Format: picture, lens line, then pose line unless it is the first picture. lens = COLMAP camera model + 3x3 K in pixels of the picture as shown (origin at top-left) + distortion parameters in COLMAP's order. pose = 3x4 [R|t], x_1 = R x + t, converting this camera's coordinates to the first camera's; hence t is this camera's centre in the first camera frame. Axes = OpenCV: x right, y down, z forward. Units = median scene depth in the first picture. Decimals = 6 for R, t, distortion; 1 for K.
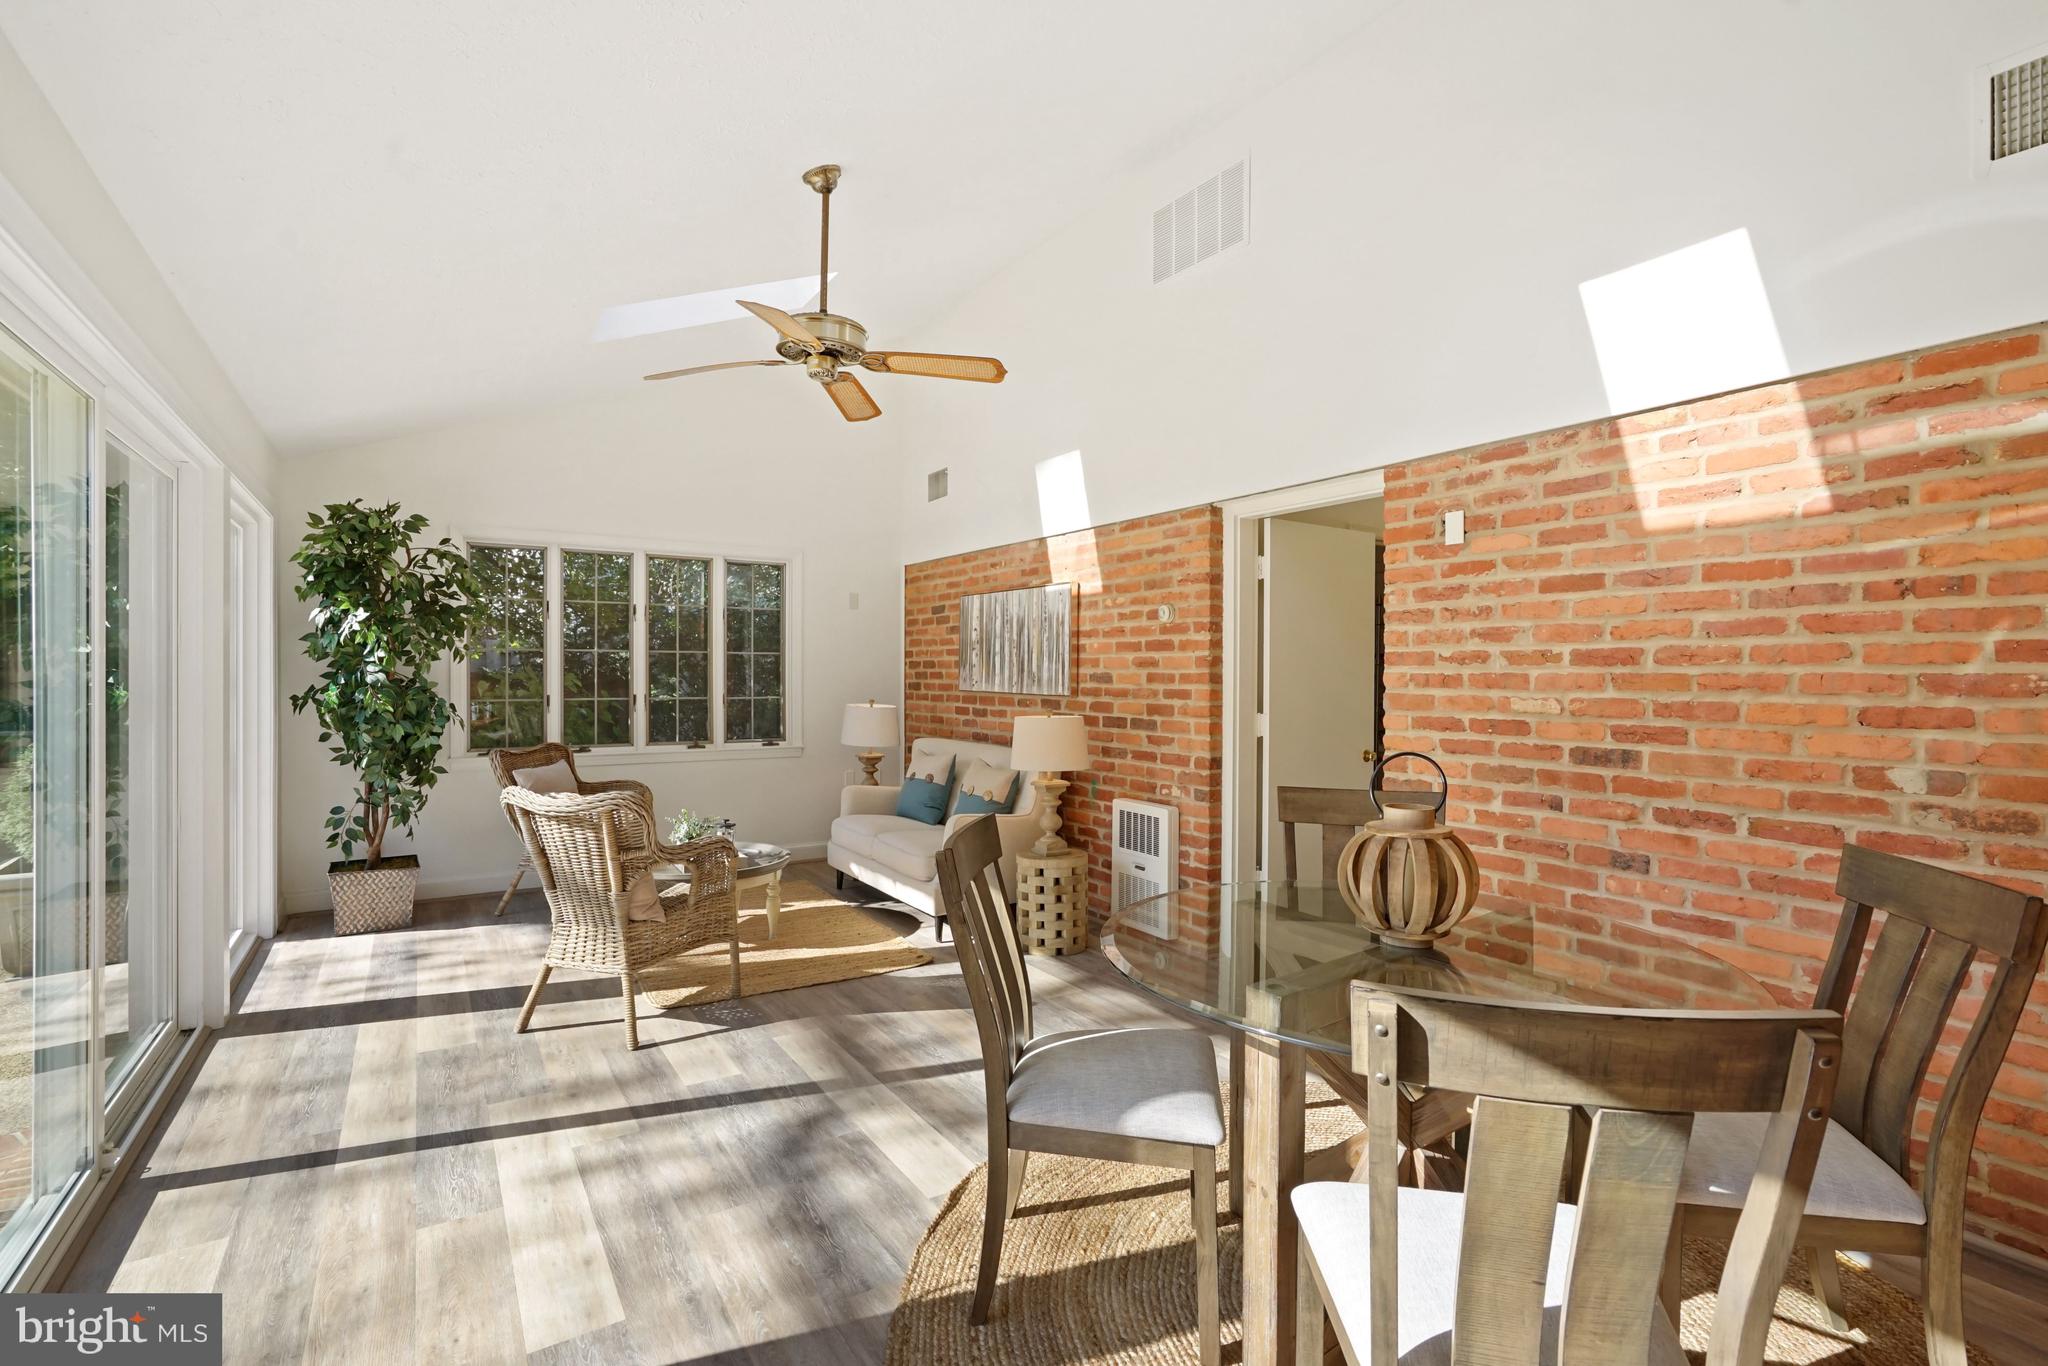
lens RADIAL K [[935.0, 0, 1024.0], [0, 935.0, 683.0], [0, 0, 1]] dist [-0.040951, 0.022990]
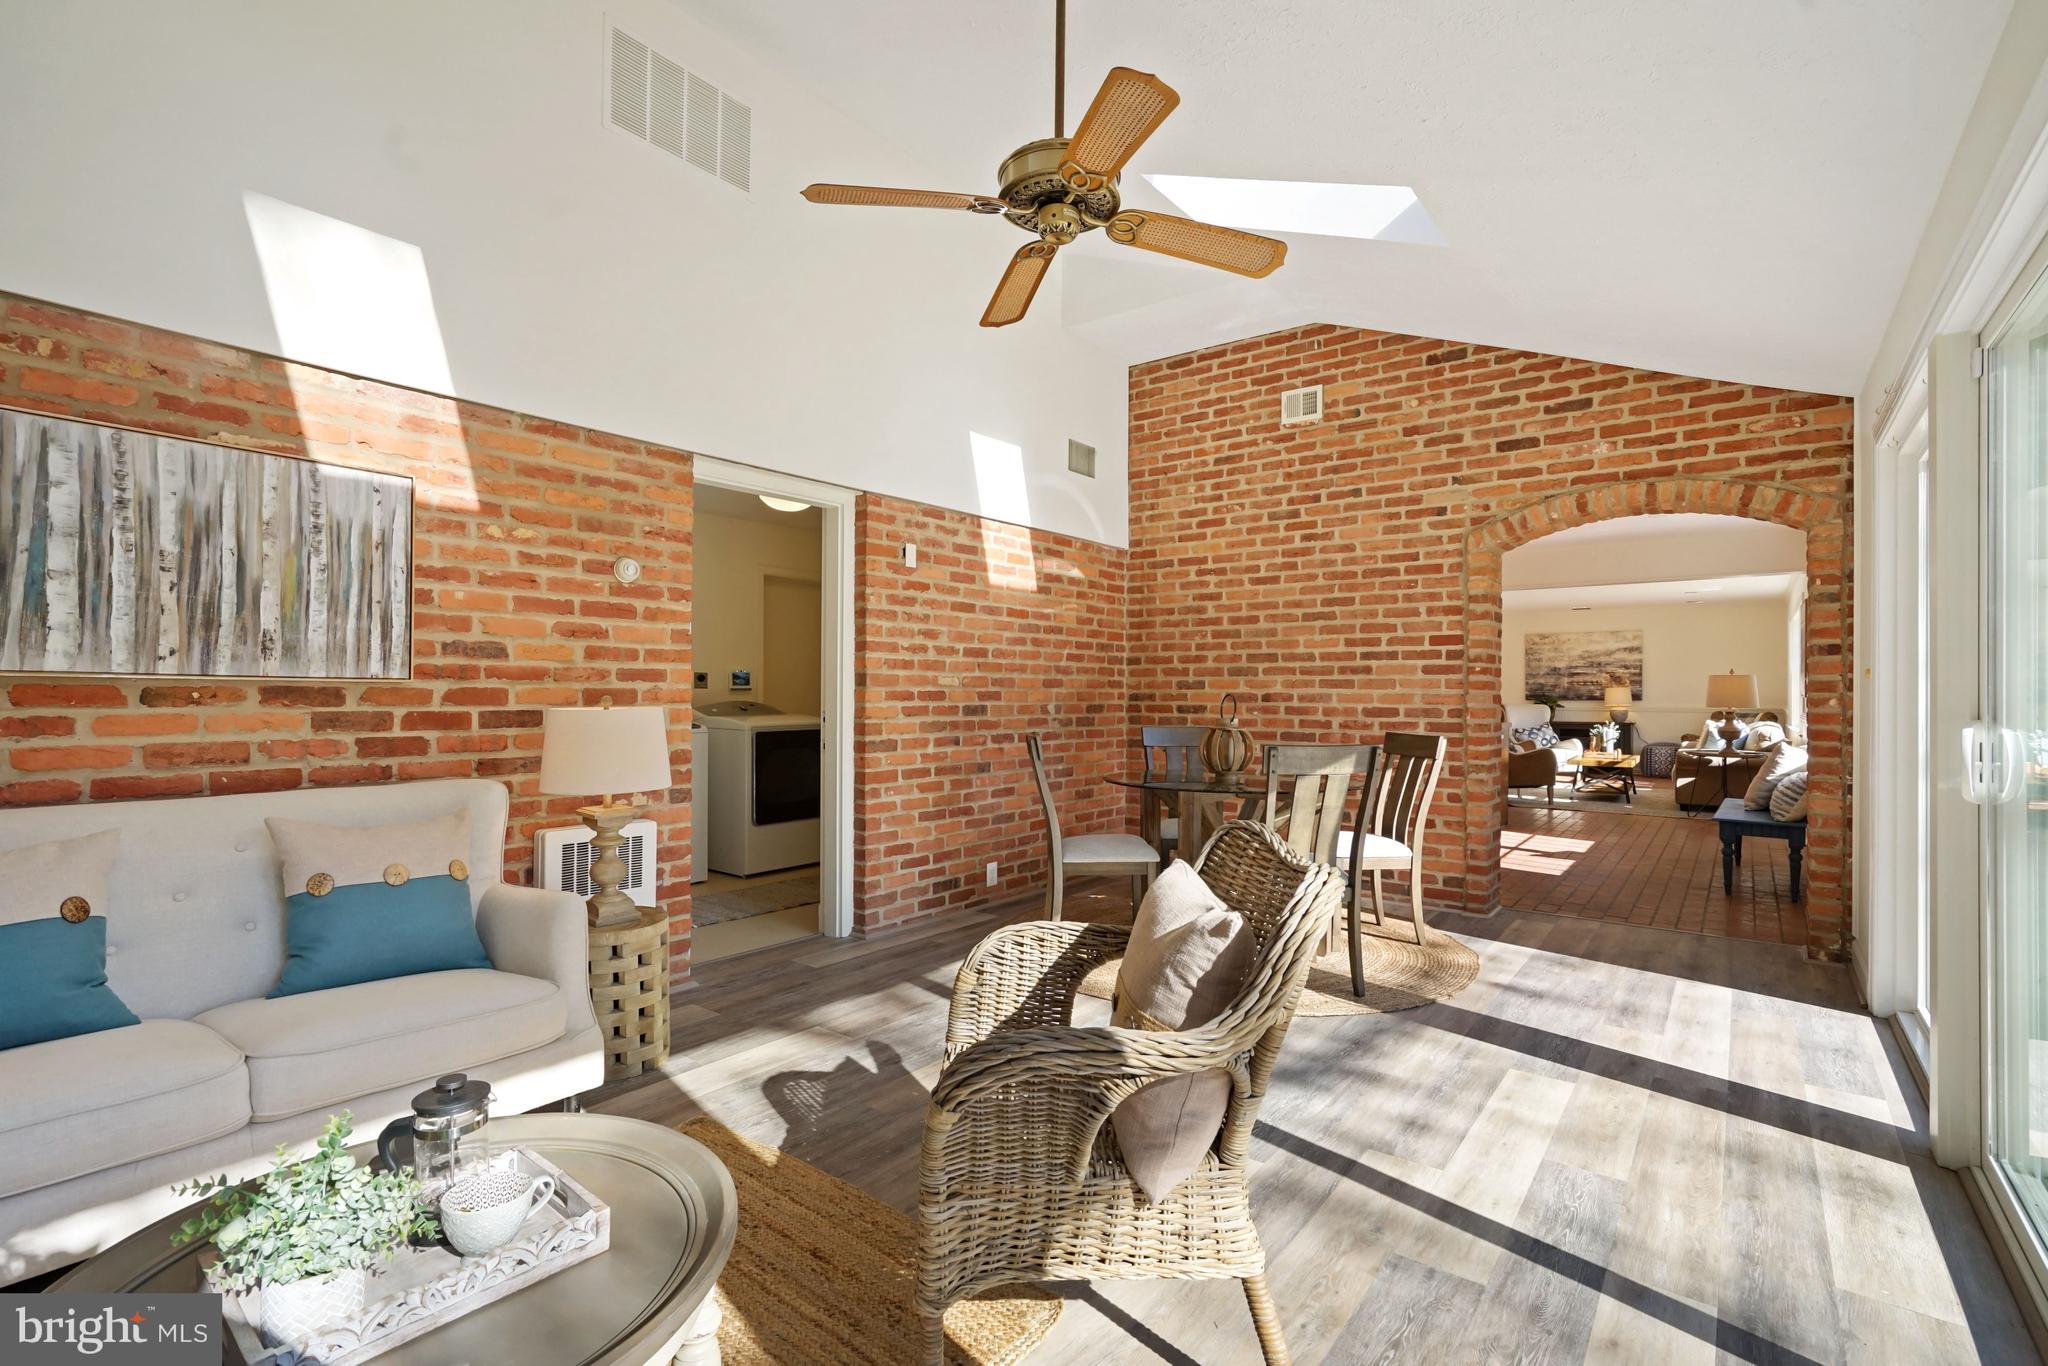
lens RADIAL K [[923.6, 0, 1029.6], [0, 923.6, 692.2], [0, 0, 1]] dist [-0.038692, 0.027376]
pose [[-0.320256, -0.010219, 0.947276, -0.923954], [-0.000332, 0.999943, 0.010675, 0.024792], [-0.947331, 0.003104, -0.320241, 1.284603]]
